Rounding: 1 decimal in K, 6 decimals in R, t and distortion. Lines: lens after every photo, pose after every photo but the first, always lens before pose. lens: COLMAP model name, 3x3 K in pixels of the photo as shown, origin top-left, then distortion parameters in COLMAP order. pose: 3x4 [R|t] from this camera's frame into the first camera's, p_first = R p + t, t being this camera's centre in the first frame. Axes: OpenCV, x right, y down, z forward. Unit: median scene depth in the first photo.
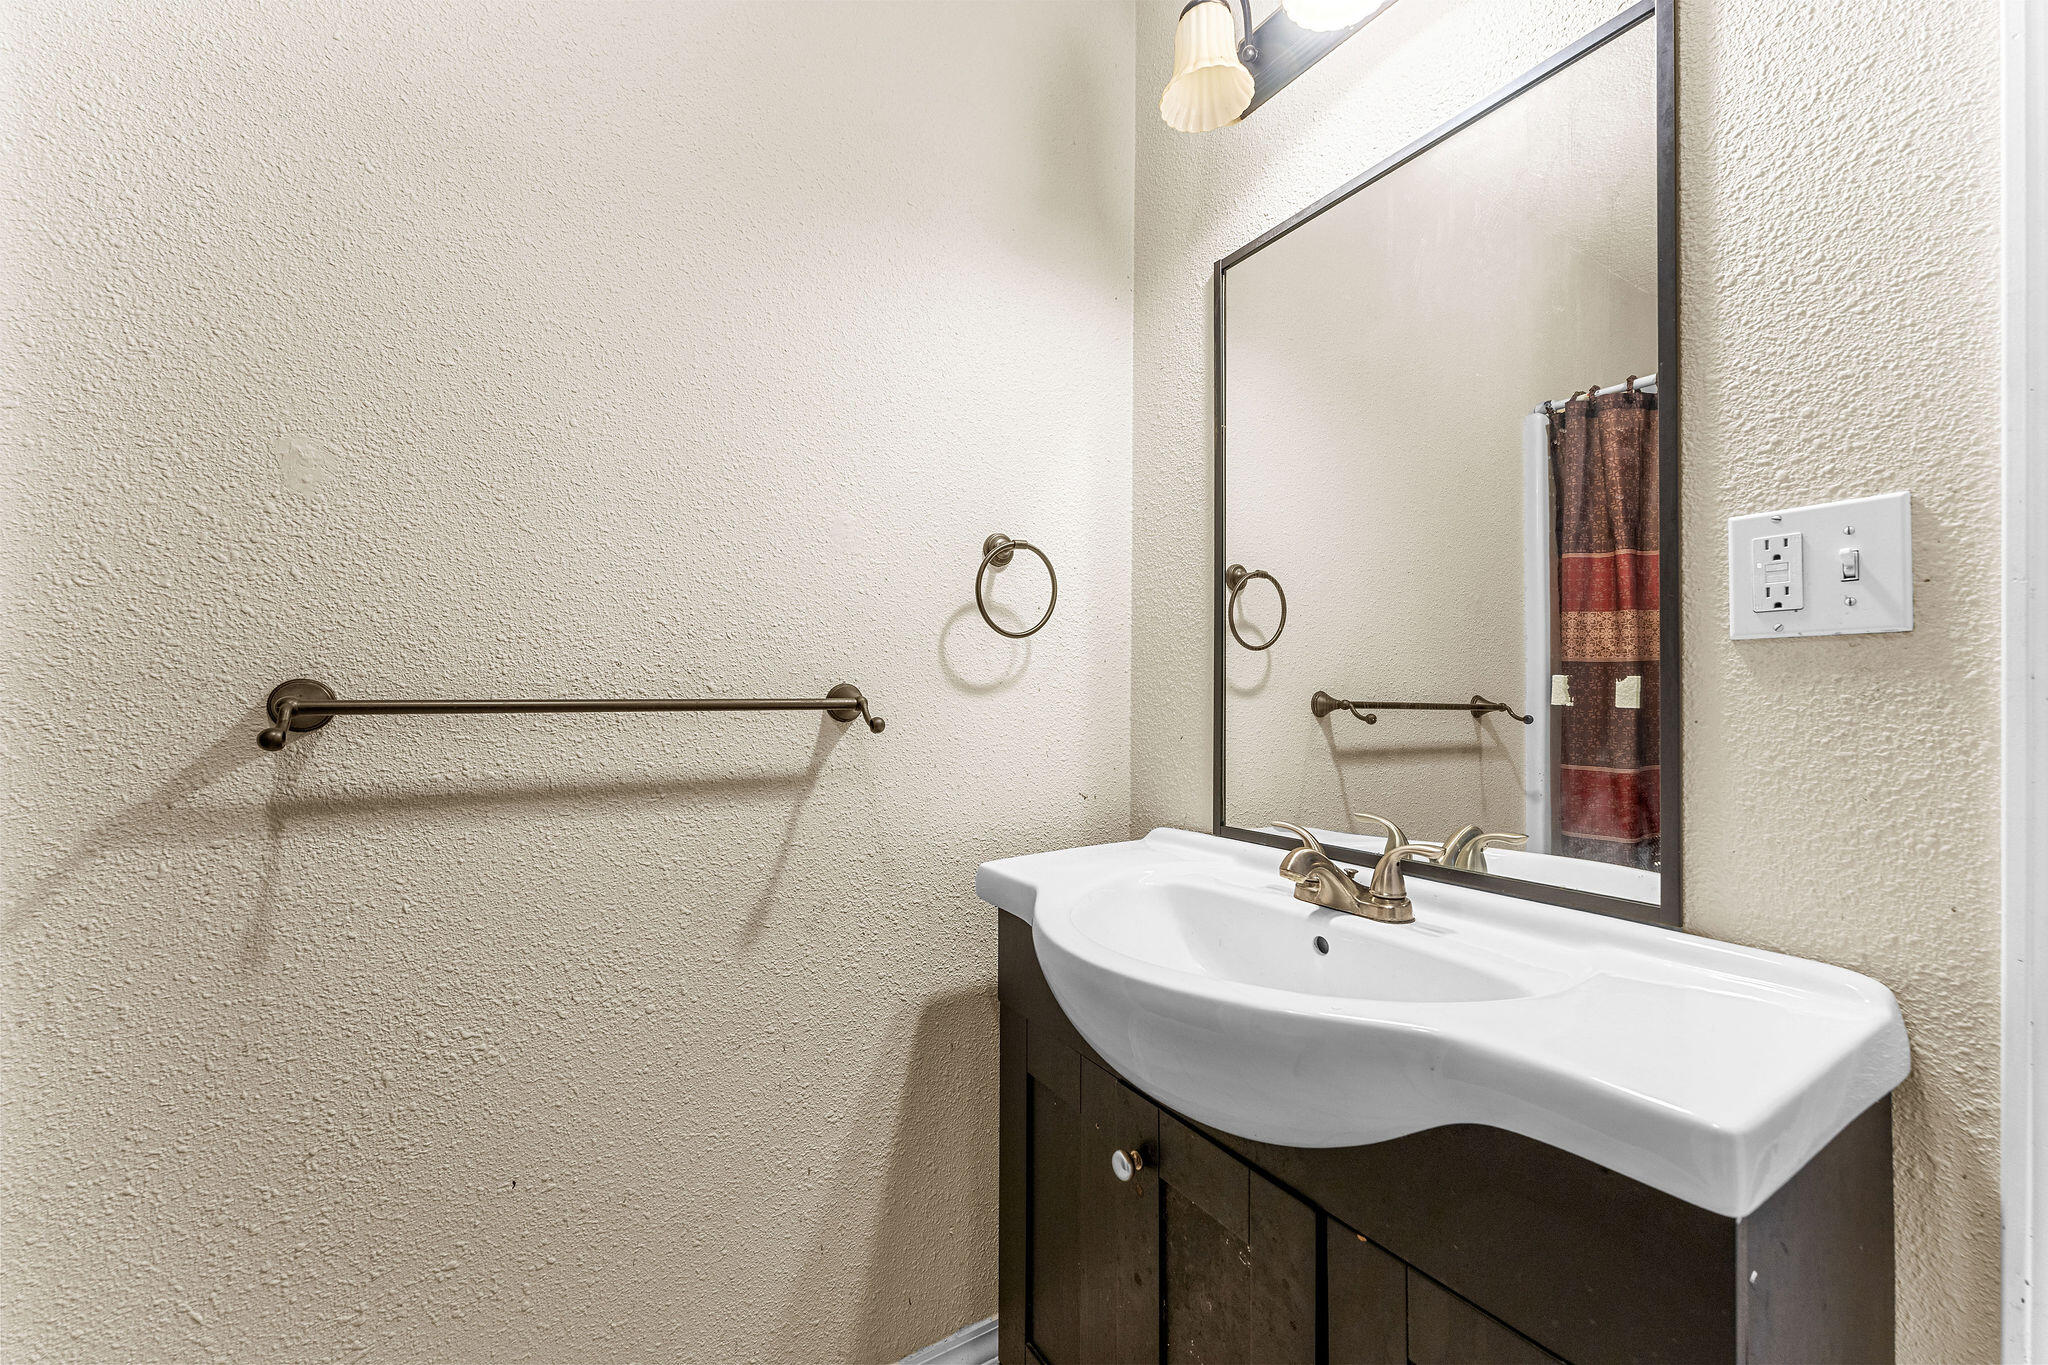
lens RADIAL K [[829.5, 0, 1024.0], [0, 829.5, 682.5], [0, 0, 1]] dist [-0.000636, -0.000066]
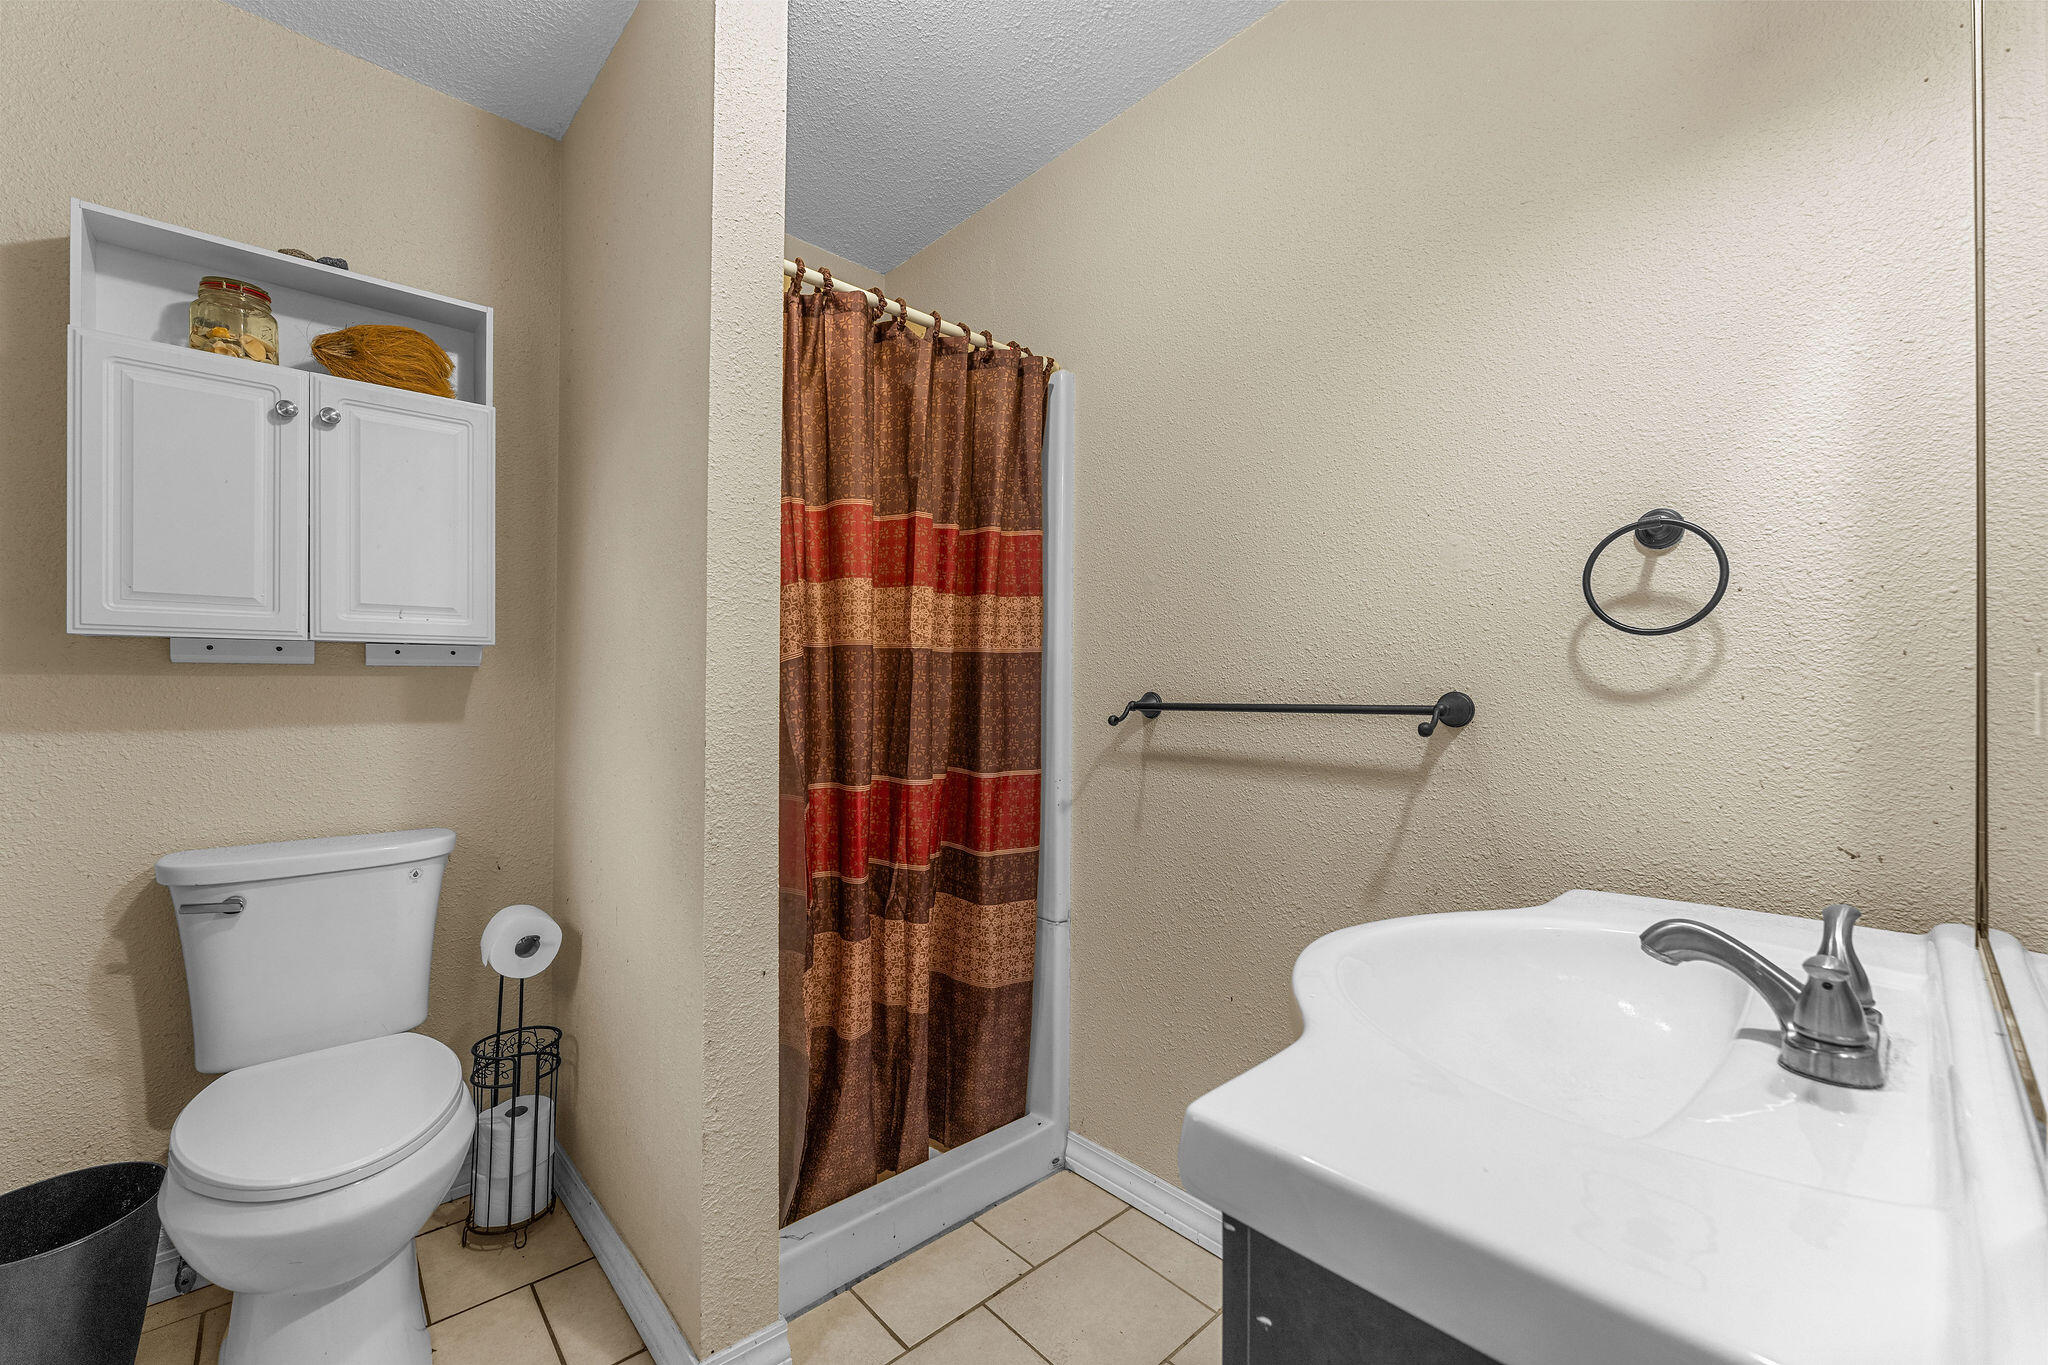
lens RADIAL K [[813.1, 0, 1014.0], [0, 813.1, 687.5], [0, 0, 1]] dist [-0.001038, -0.000151]
pose [[0.164520, -0.014799, -0.986263, 0.777511], [0.003726, 0.999890, -0.014382, 0.009366], [0.986367, -0.001309, 0.164557, 0.268447]]
